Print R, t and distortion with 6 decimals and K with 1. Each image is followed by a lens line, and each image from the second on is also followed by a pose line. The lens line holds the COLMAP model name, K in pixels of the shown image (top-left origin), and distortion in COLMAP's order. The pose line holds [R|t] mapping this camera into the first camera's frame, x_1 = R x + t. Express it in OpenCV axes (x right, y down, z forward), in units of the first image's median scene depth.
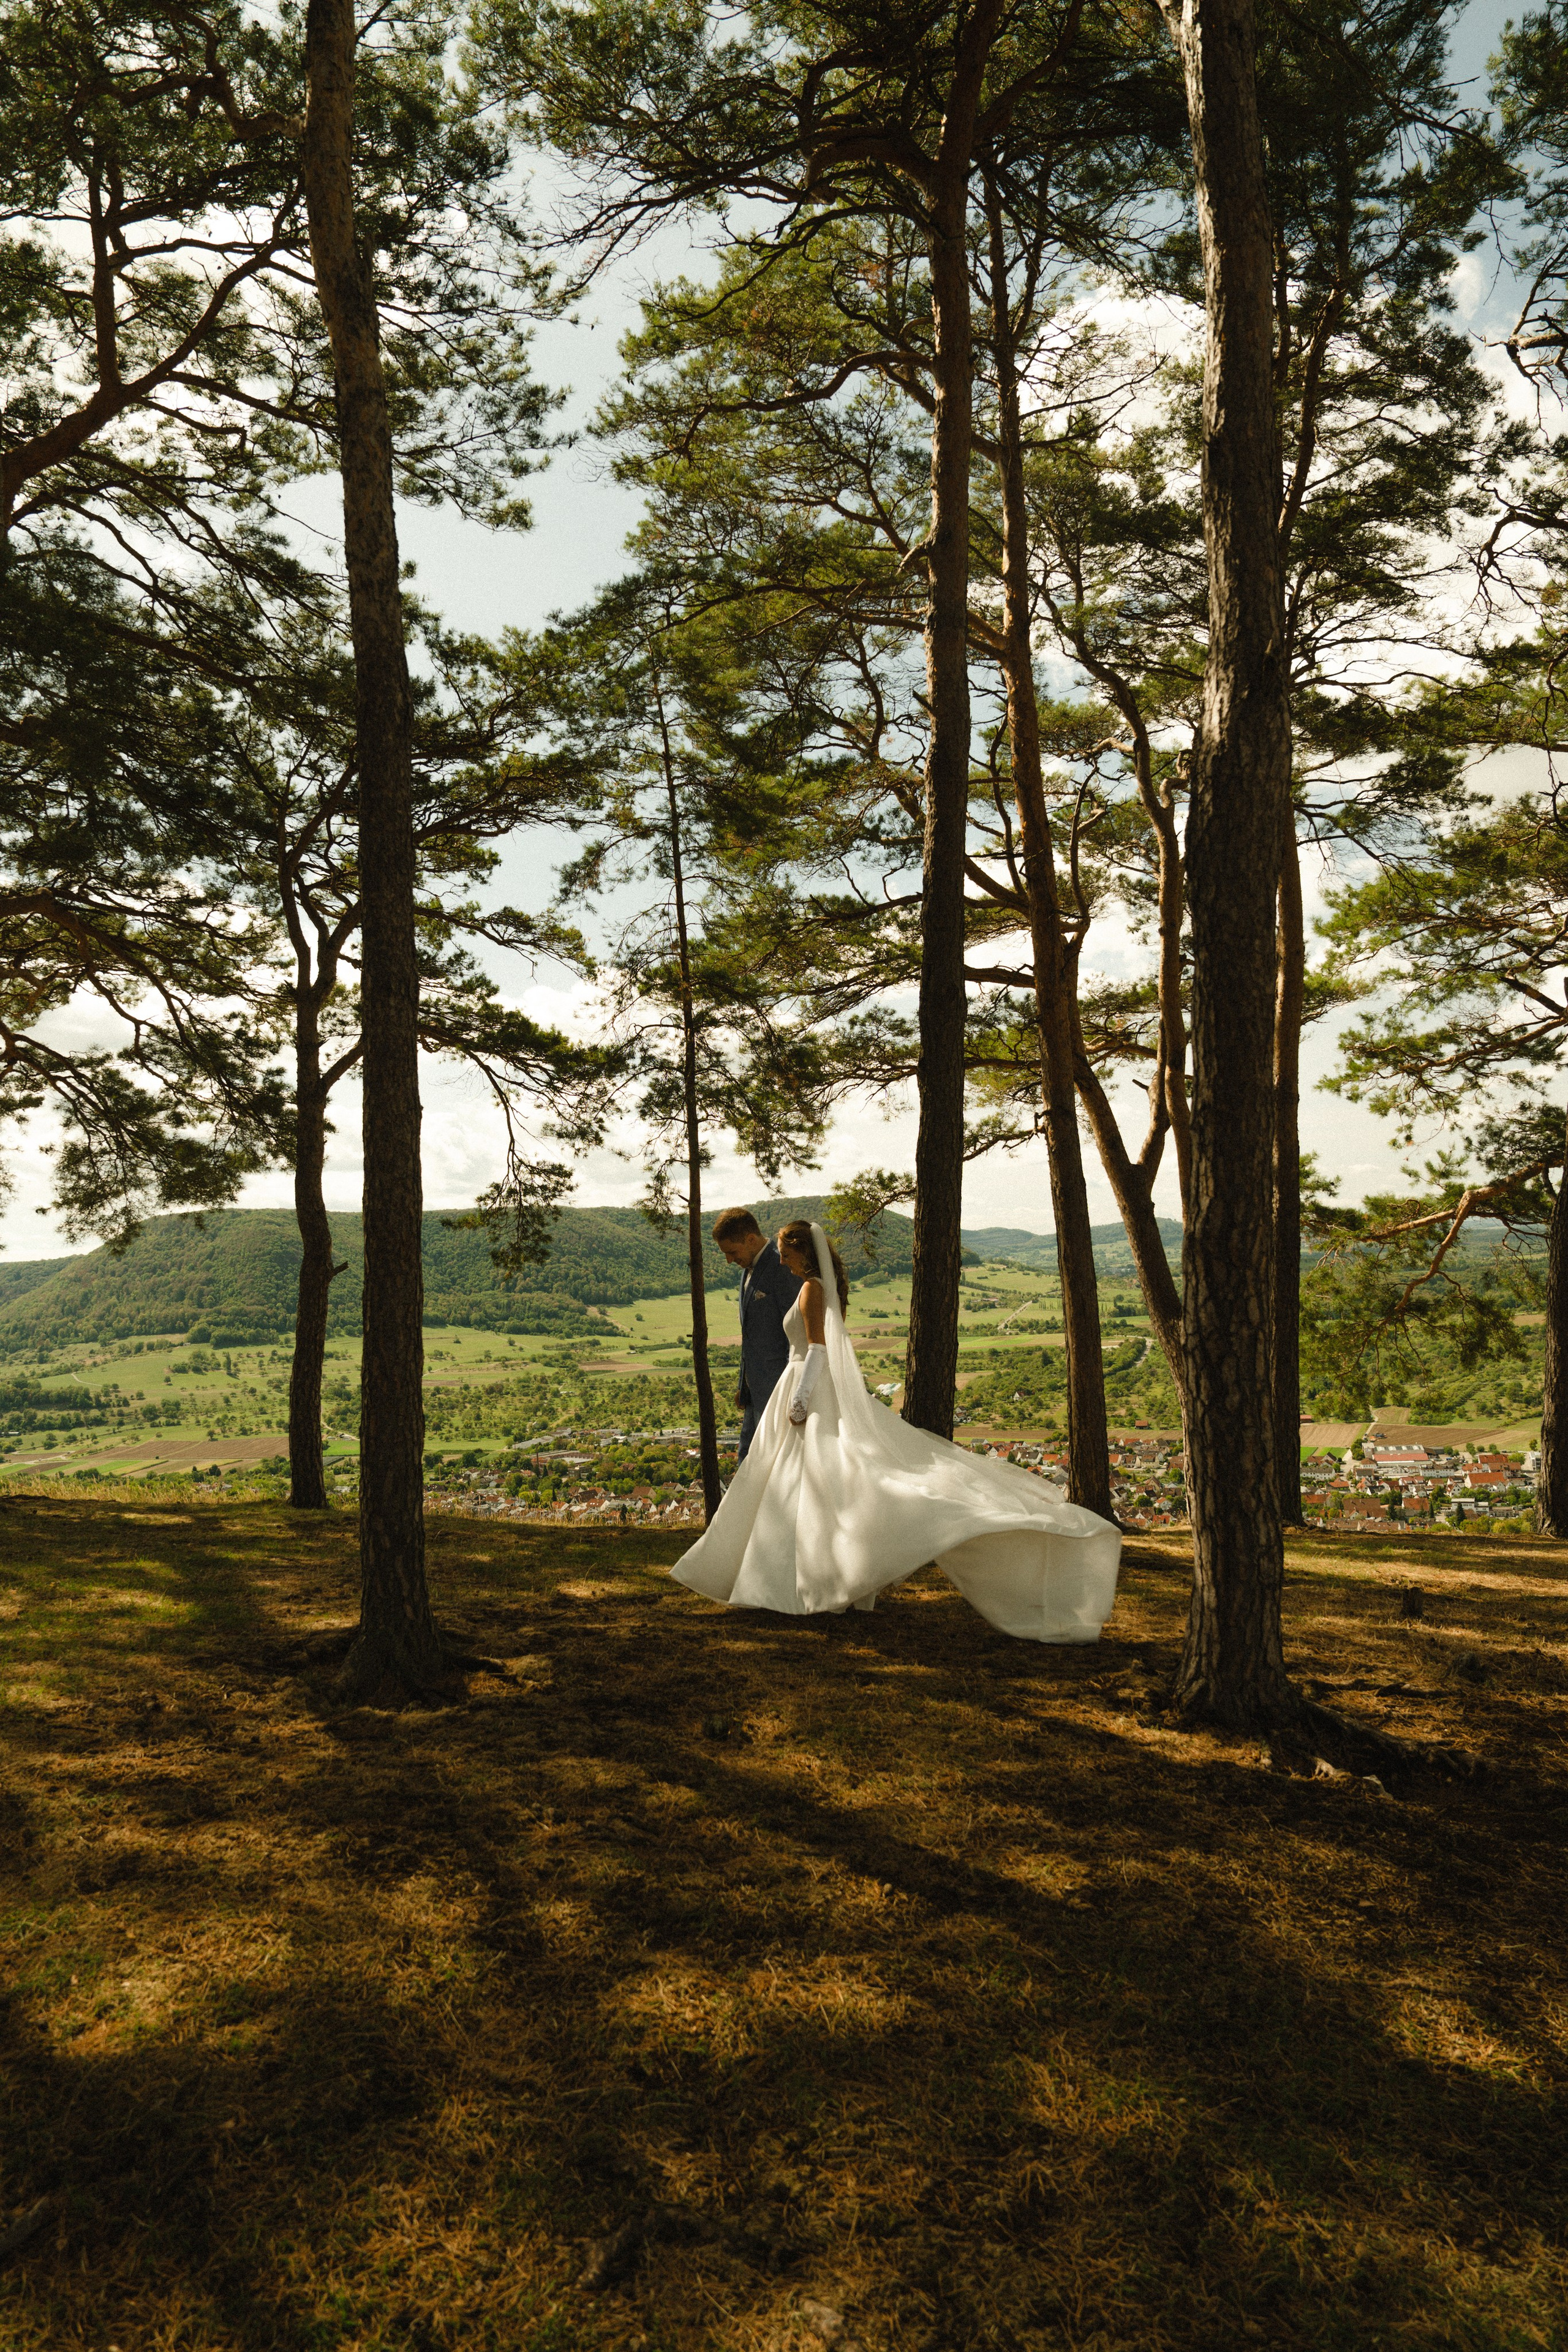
lens RADIAL K [[1583.0, 0, 786.1], [0, 1583.0, 1176.4], [0, 0, 1]] dist [-0.003637, 0.001350]
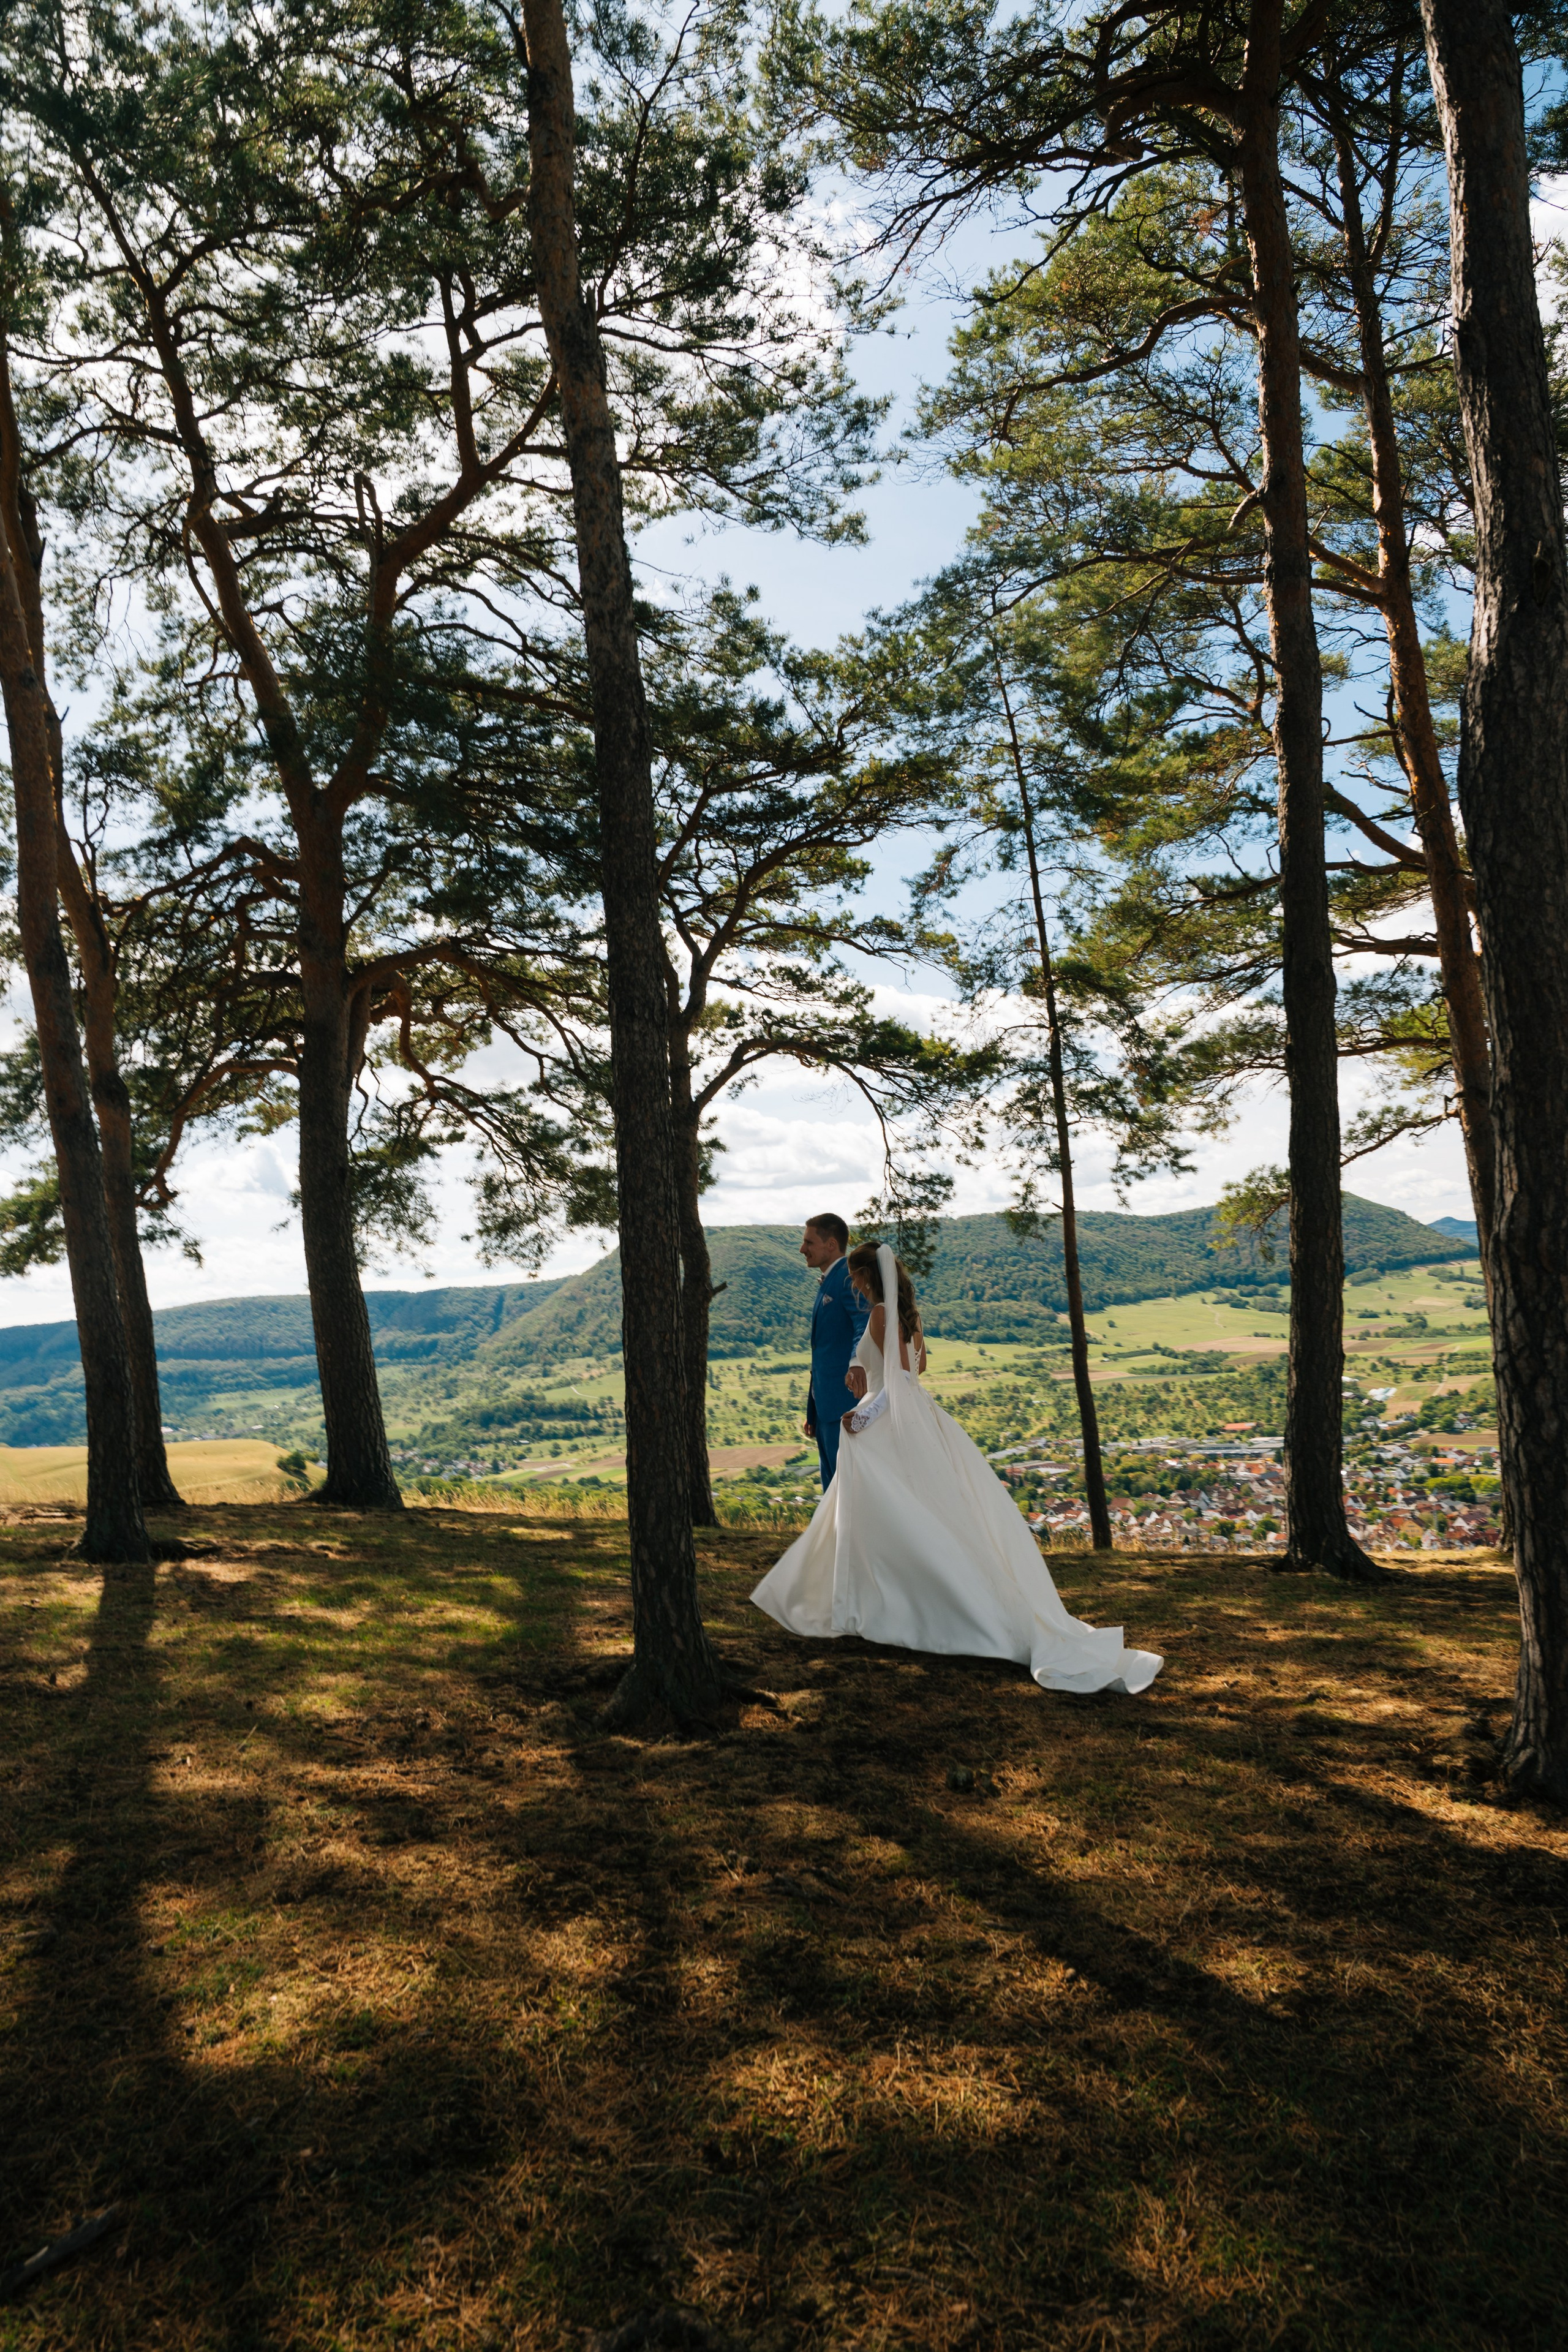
lens RADIAL K [[1620.9, 0, 784.0], [0, 1620.9, 1176.0], [0, 0, 1]] dist [-0.112939, 0.091326]
pose [[0.958000, -0.042910, -0.283540, 0.058620], [0.041891, 0.999075, -0.009658, -0.001684], [0.283693, -0.002625, 0.958912, 0.027112]]
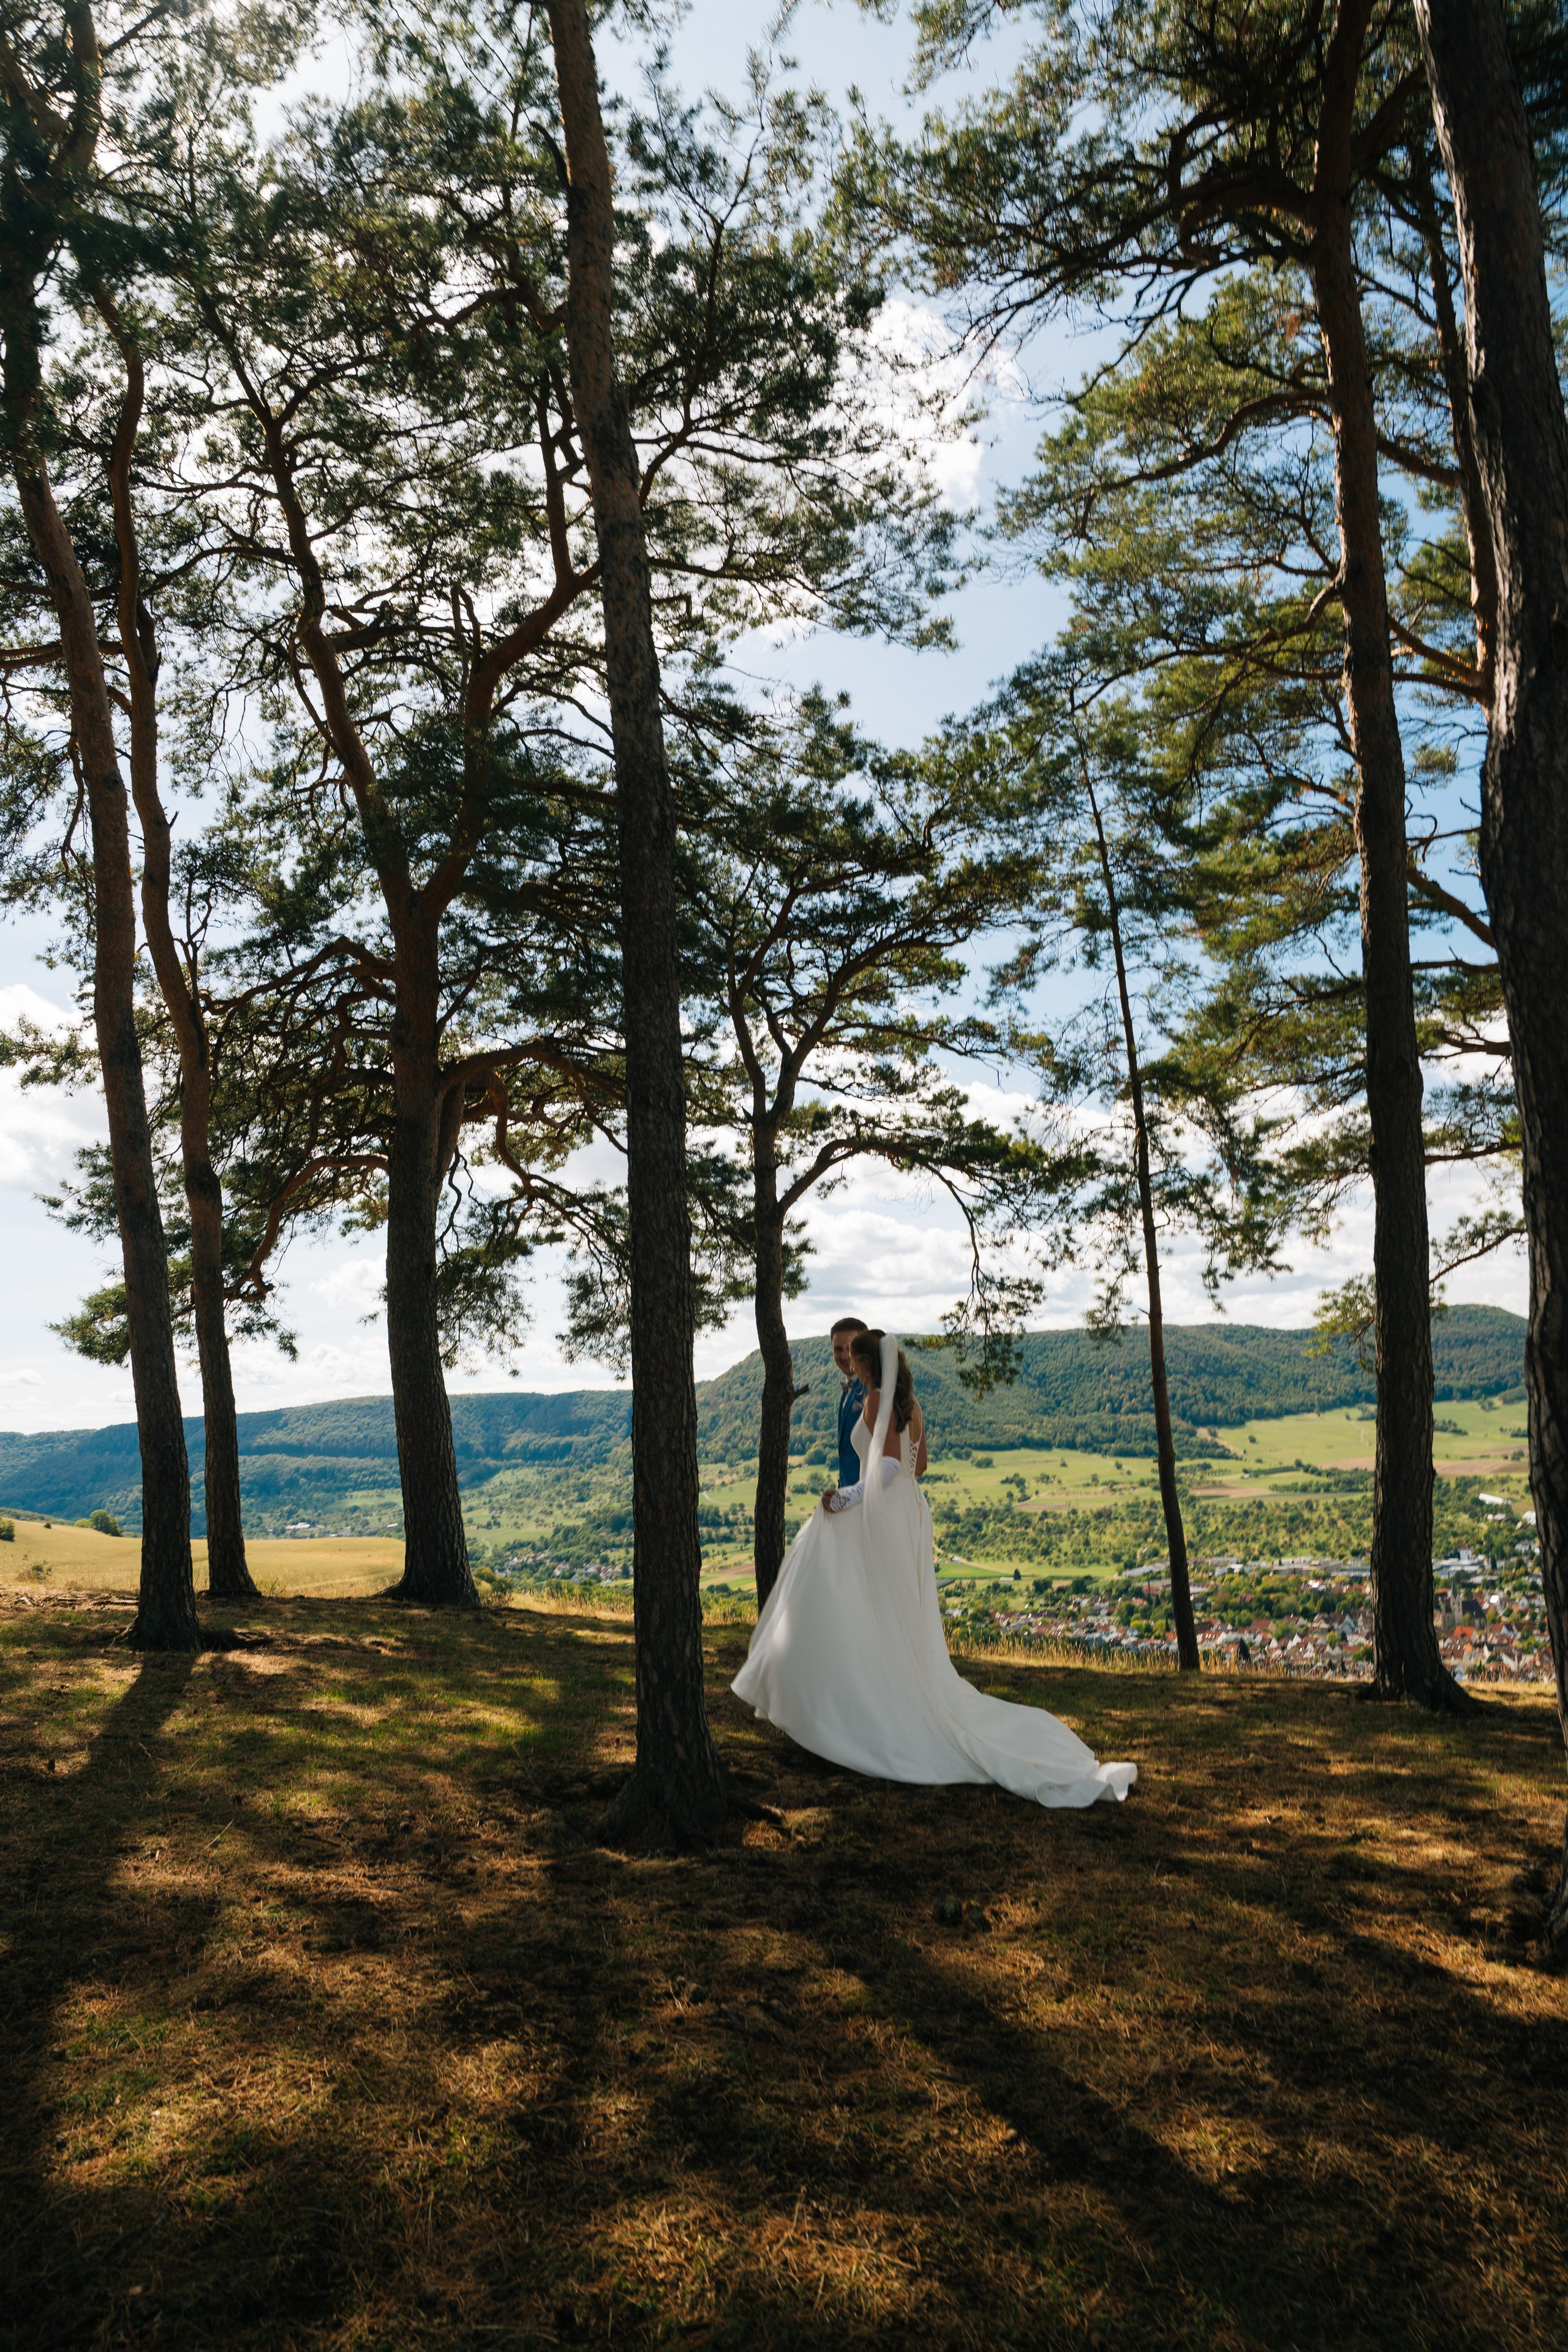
lens RADIAL K [[1620.9, 0, 784.0], [0, 1620.9, 1176.0], [0, 0, 1]] dist [-0.112939, 0.091326]
pose [[0.931753, -0.053316, -0.359156, 0.088132], [0.026763, 0.996554, -0.078505, 0.003364], [0.362104, 0.063536, 0.929970, 0.050540]]
